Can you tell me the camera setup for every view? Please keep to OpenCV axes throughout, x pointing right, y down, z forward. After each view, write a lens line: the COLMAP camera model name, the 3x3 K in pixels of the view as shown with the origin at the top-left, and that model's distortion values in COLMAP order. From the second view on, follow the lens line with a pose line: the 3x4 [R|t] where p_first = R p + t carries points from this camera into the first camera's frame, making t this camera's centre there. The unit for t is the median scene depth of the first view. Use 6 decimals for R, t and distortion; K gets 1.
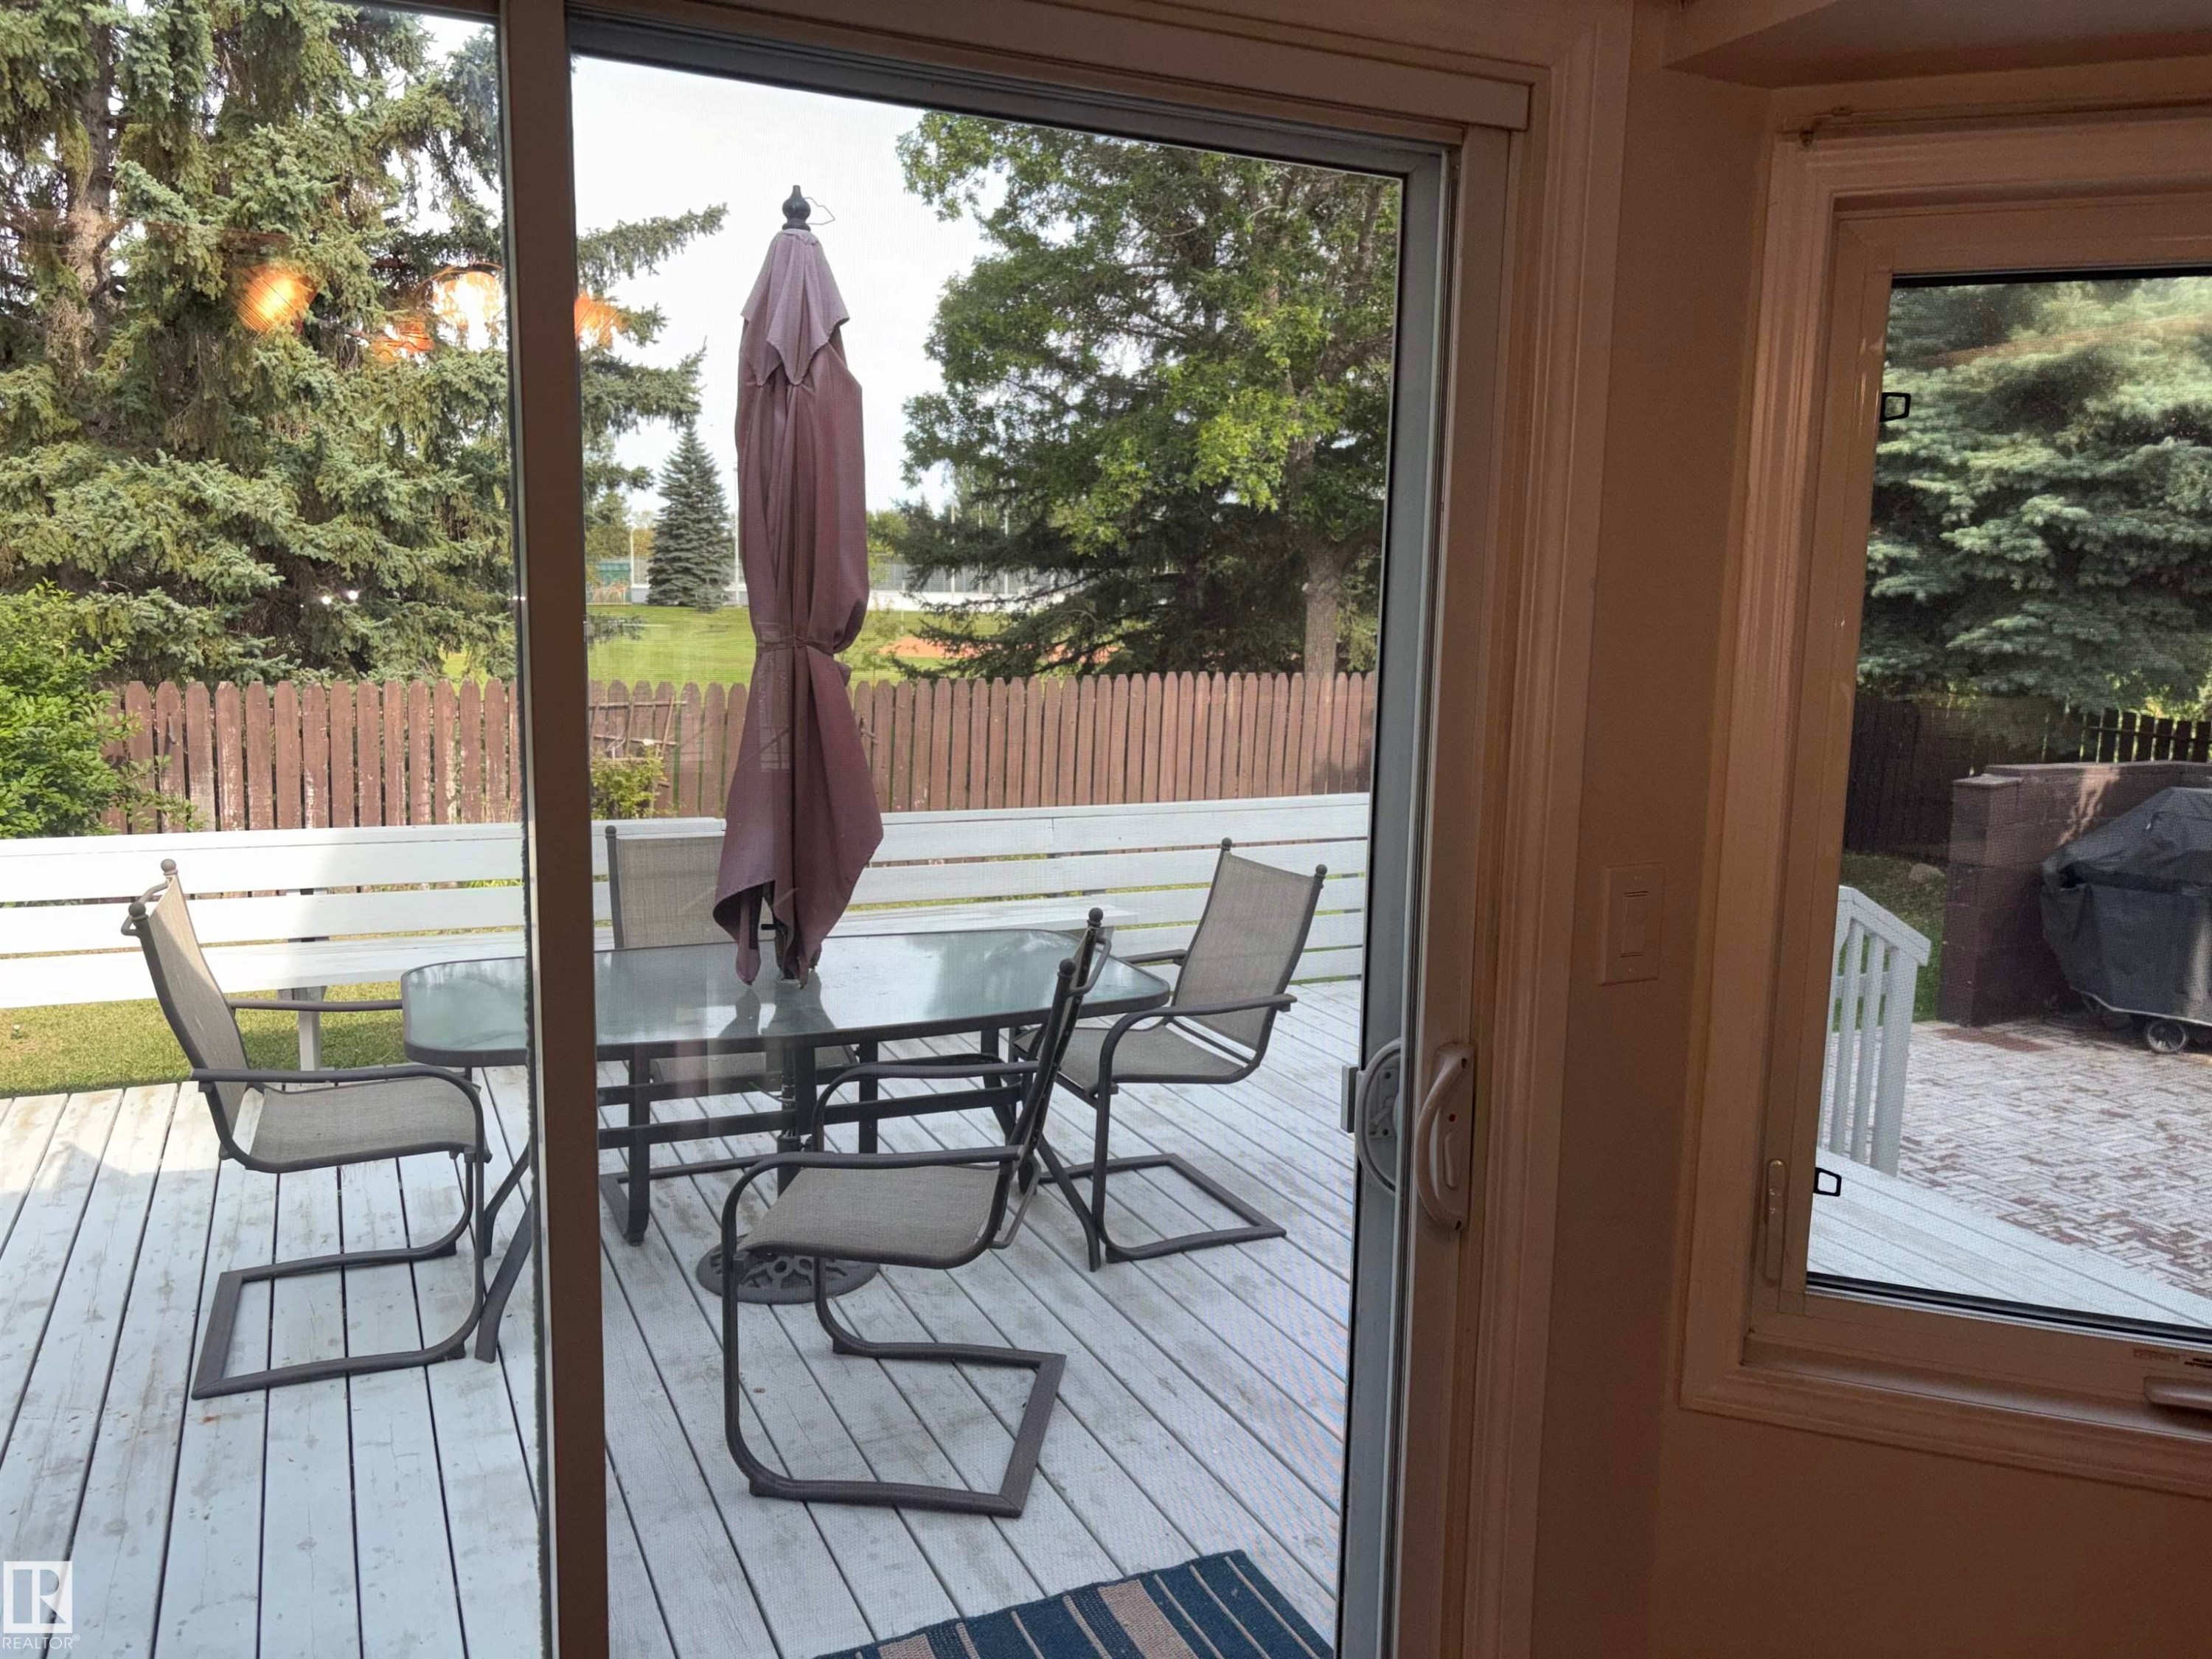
lens RADIAL K [[1666.3, 0, 1092.8], [0, 1666.3, 838.5], [0, 0, 1]] dist [0.047799, -0.049193]
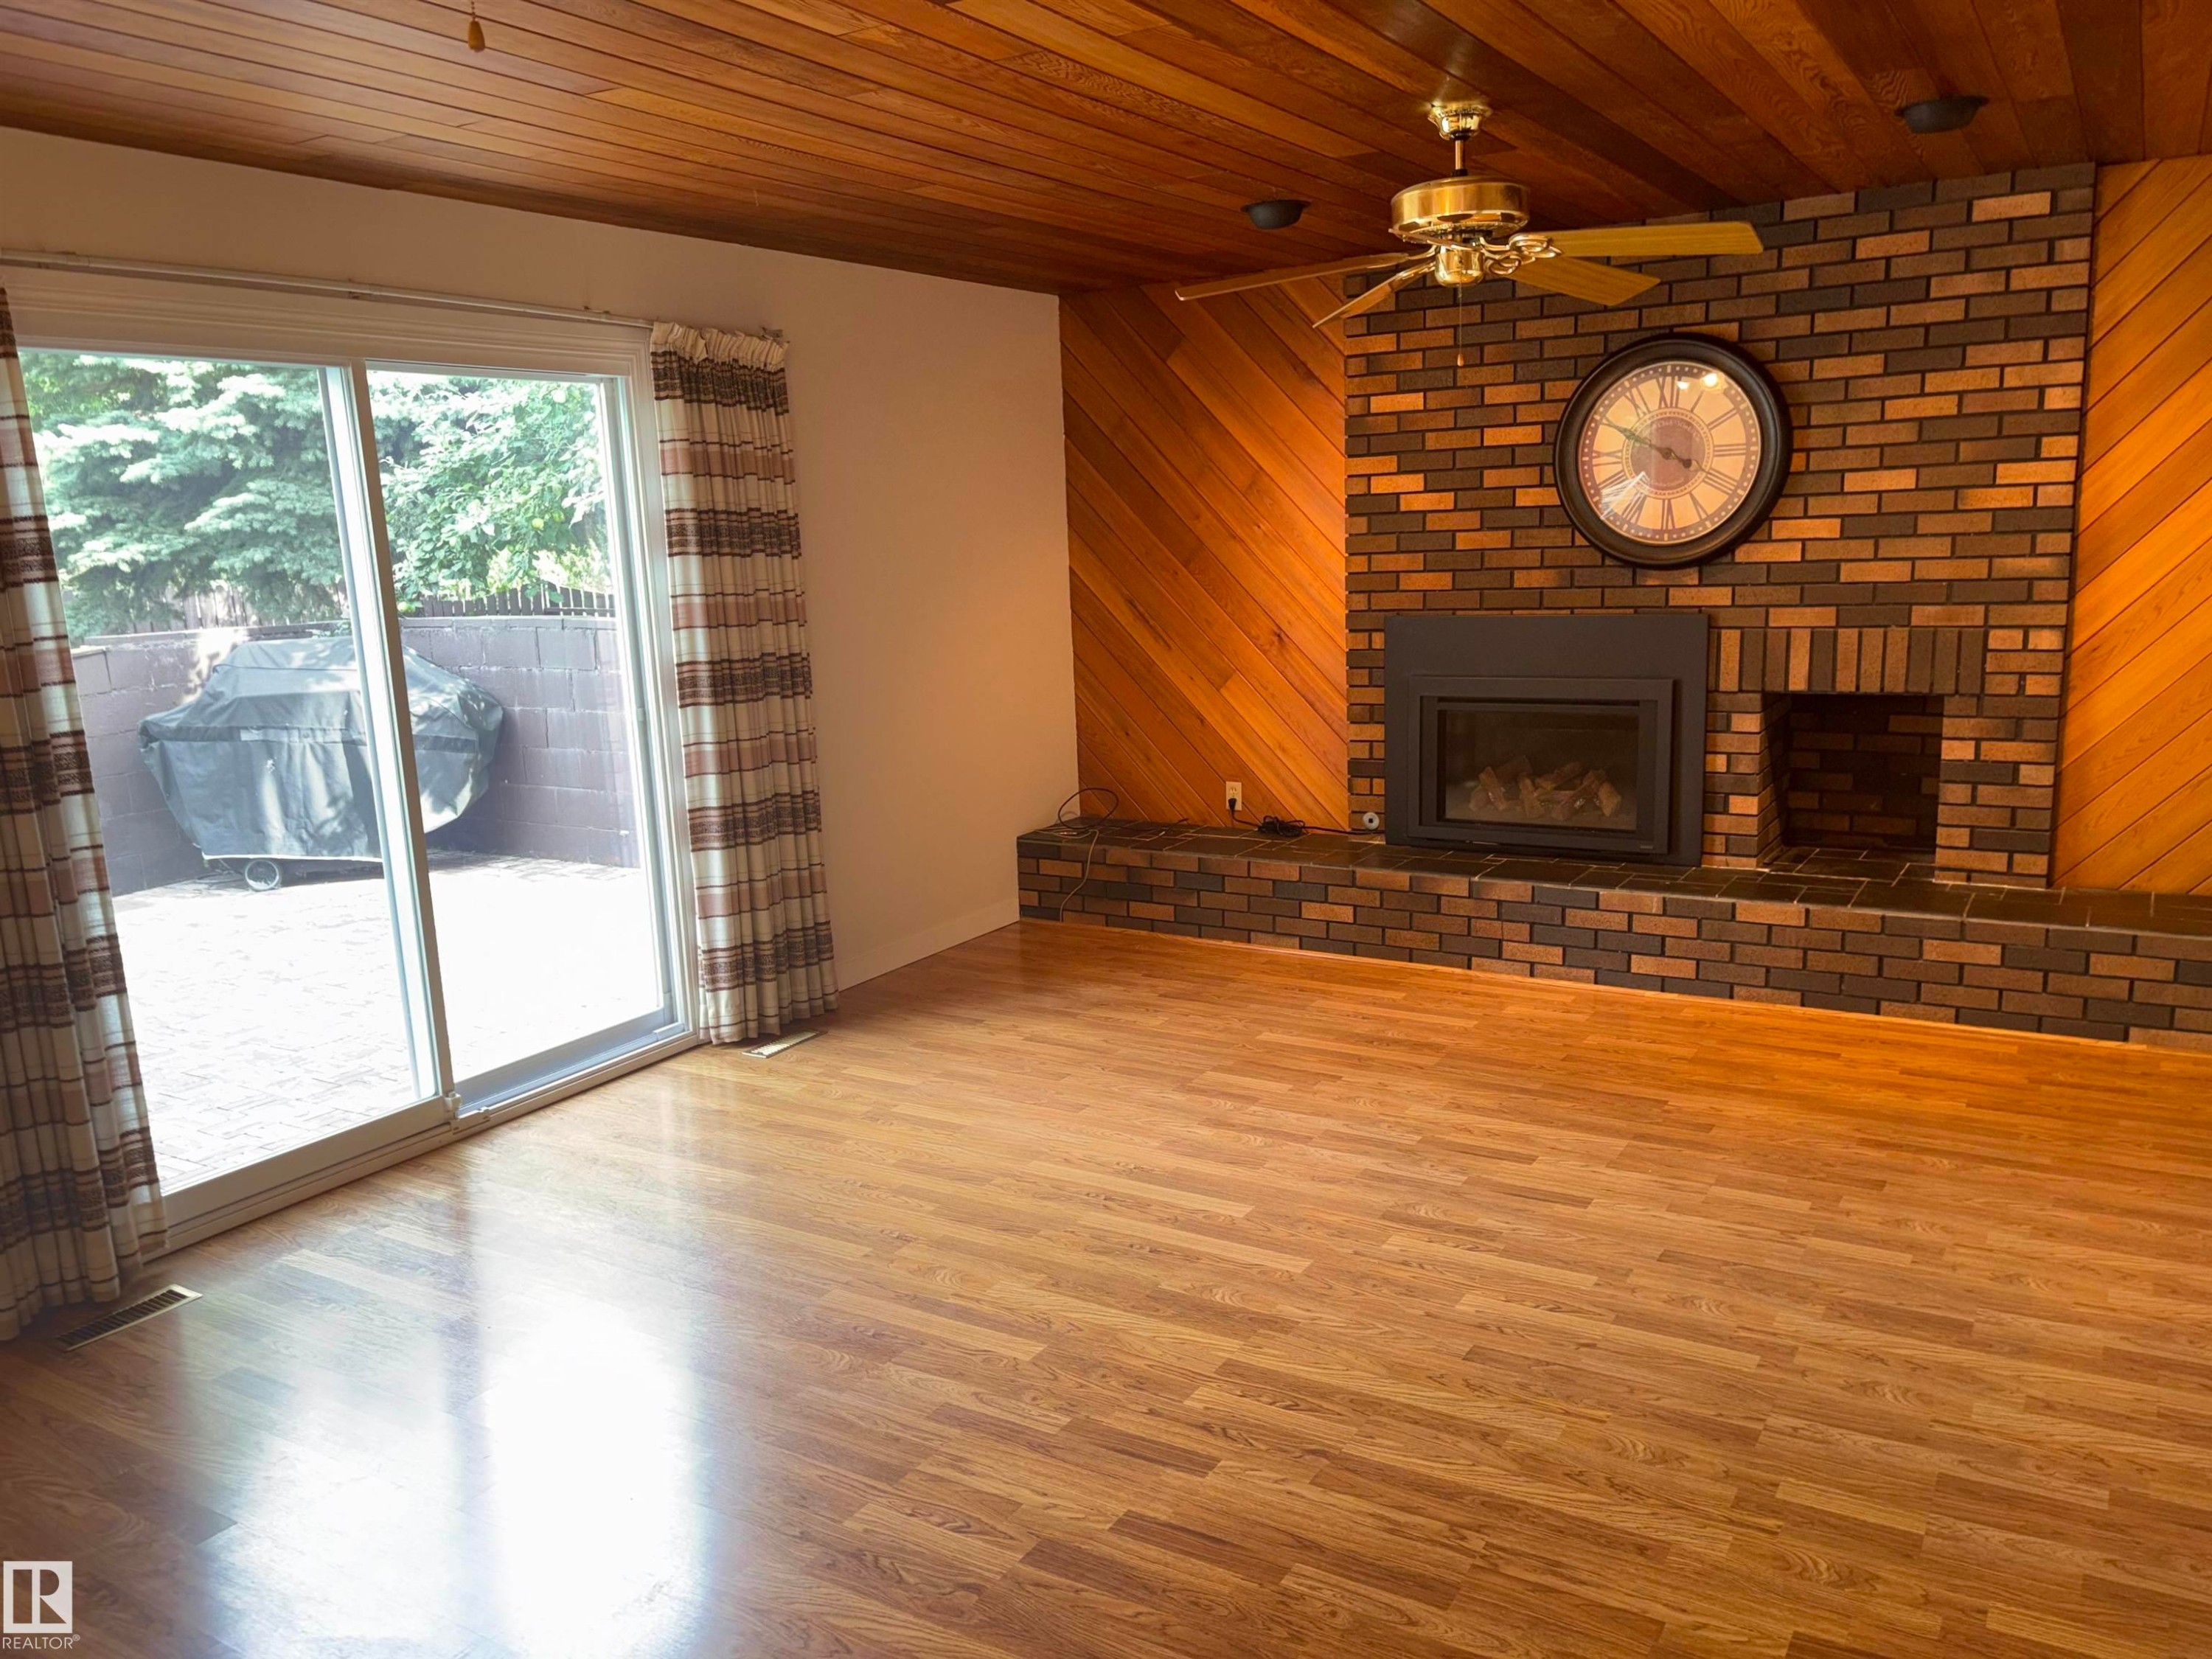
lens RADIAL K [[1666.3, 0, 1111.8], [0, 1666.3, 839.5], [0, 0, 1]] dist [0.047799, -0.049193]
pose [[0.827530, -0.156700, 0.539109, 0.402238], [0.137193, 0.987589, 0.076466, 0.068819], [-0.544400, 0.010684, 0.838758, -0.140432]]
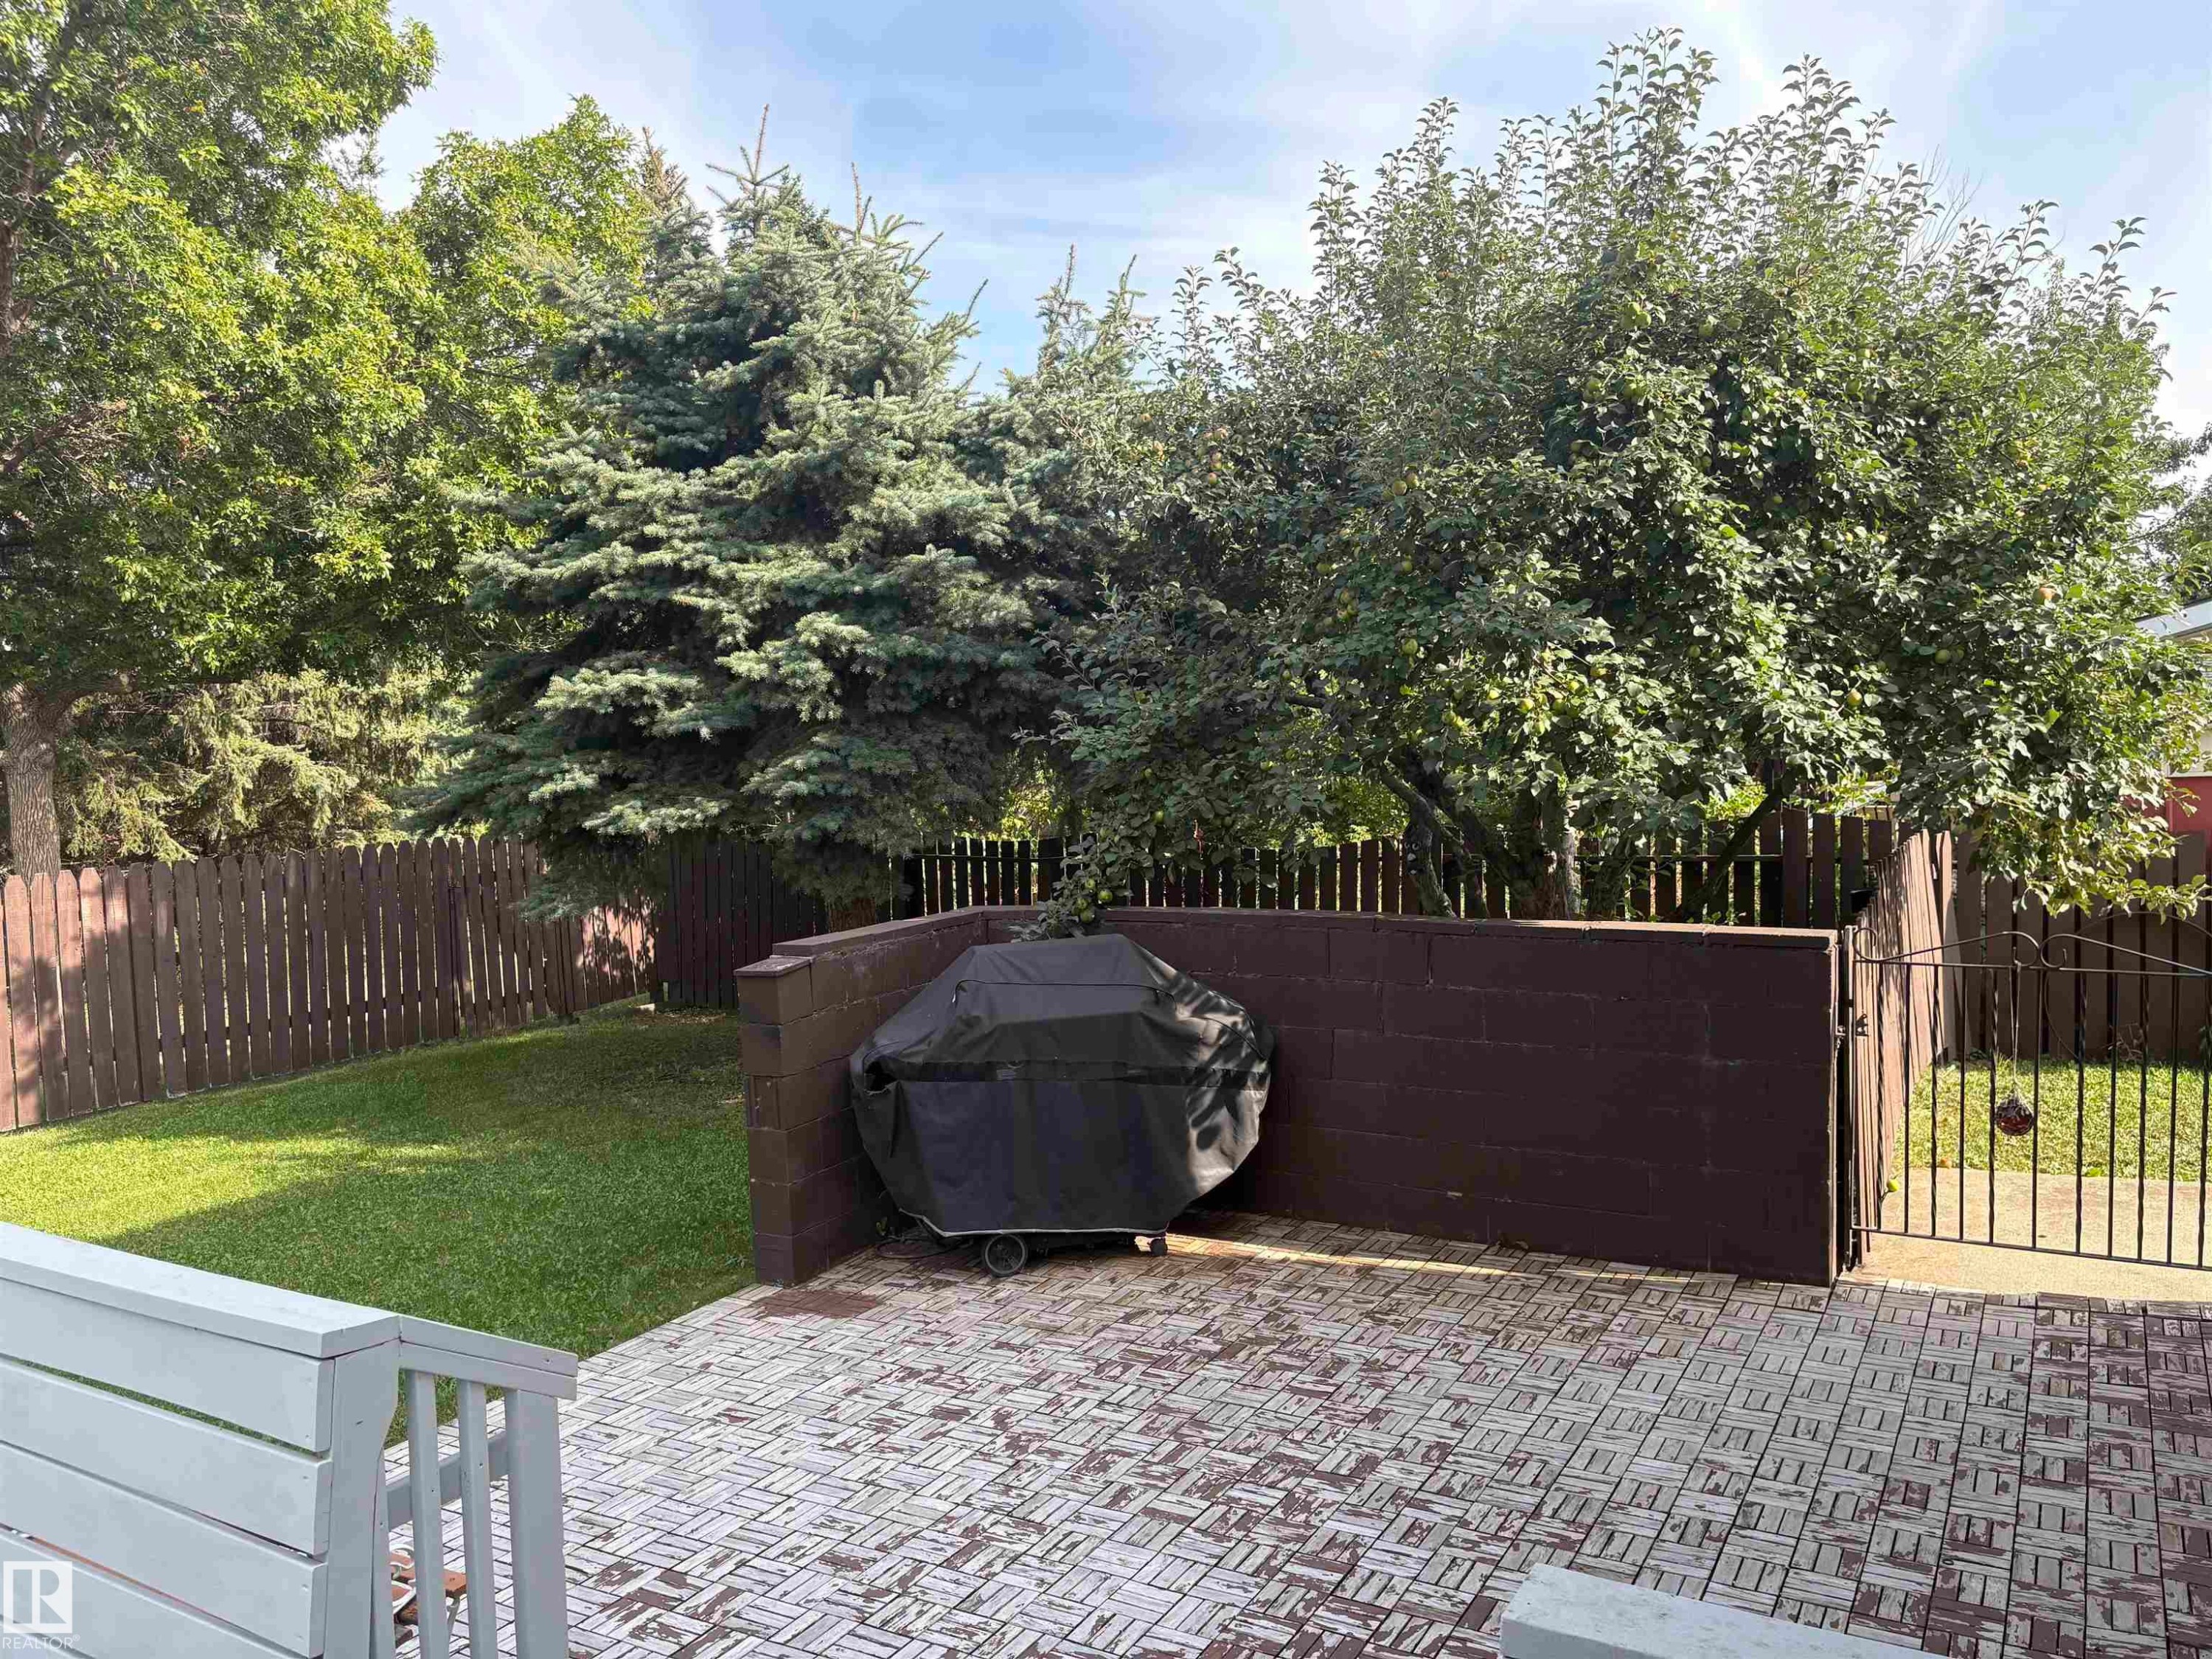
lens RADIAL K [[1666.3, 0, 1095.3], [0, 1666.3, 837.9], [0, 0, 1]] dist [0.047799, -0.049193]
pose [[0.816306, -0.087548, 0.570947, 0.179422], [0.136169, 0.989755, -0.042920, -0.032290], [-0.561340, 0.112781, 0.819864, 0.227725]]
